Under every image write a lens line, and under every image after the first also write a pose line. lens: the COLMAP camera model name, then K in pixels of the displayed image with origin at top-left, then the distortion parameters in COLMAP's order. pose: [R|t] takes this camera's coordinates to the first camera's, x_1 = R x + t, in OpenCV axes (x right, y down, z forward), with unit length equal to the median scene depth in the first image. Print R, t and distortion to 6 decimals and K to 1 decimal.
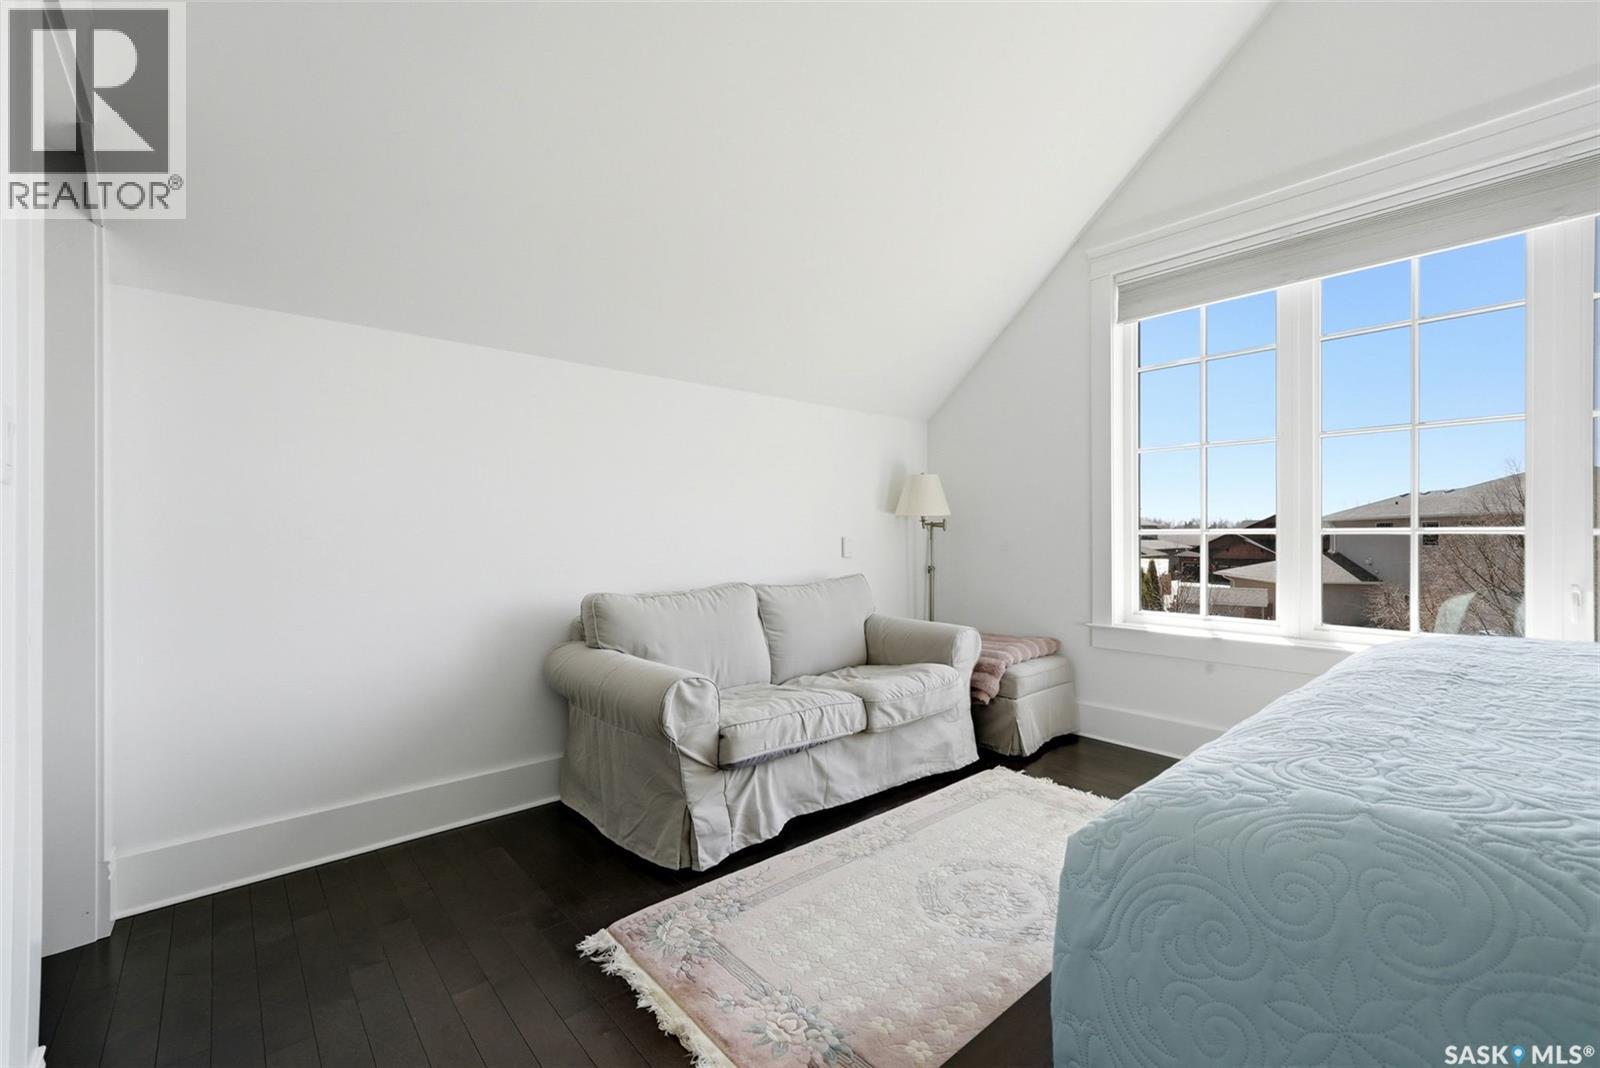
lens RADIAL K [[666.0, 0, 797.5], [0, 666.0, 535.8], [0, 0, 1]] dist [-0.002911, -0.000188]
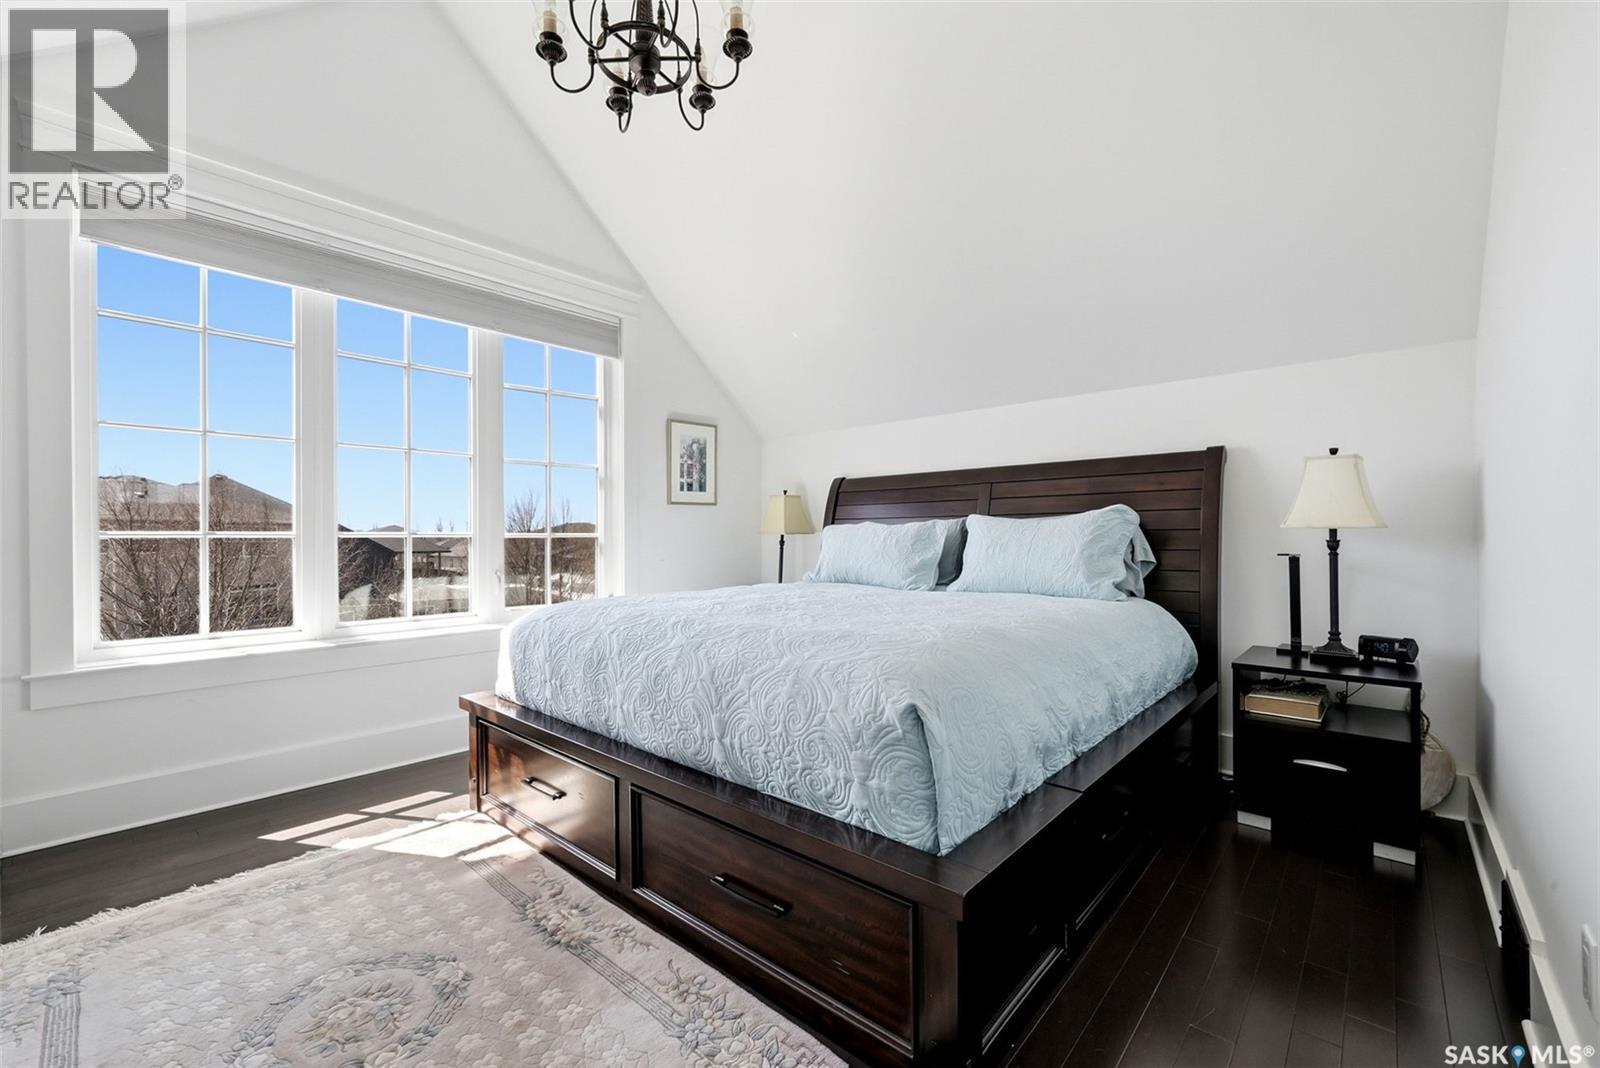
lens RADIAL K [[666.0, 0, 798.7], [0, 666.0, 535.5], [0, 0, 1]] dist [-0.002911, -0.000188]
pose [[-0.126896, 0.003012, 0.991911, -0.358486], [0.003432, 0.999991, -0.002598, -0.000390], [-0.991910, 0.003075, -0.126905, 0.404010]]
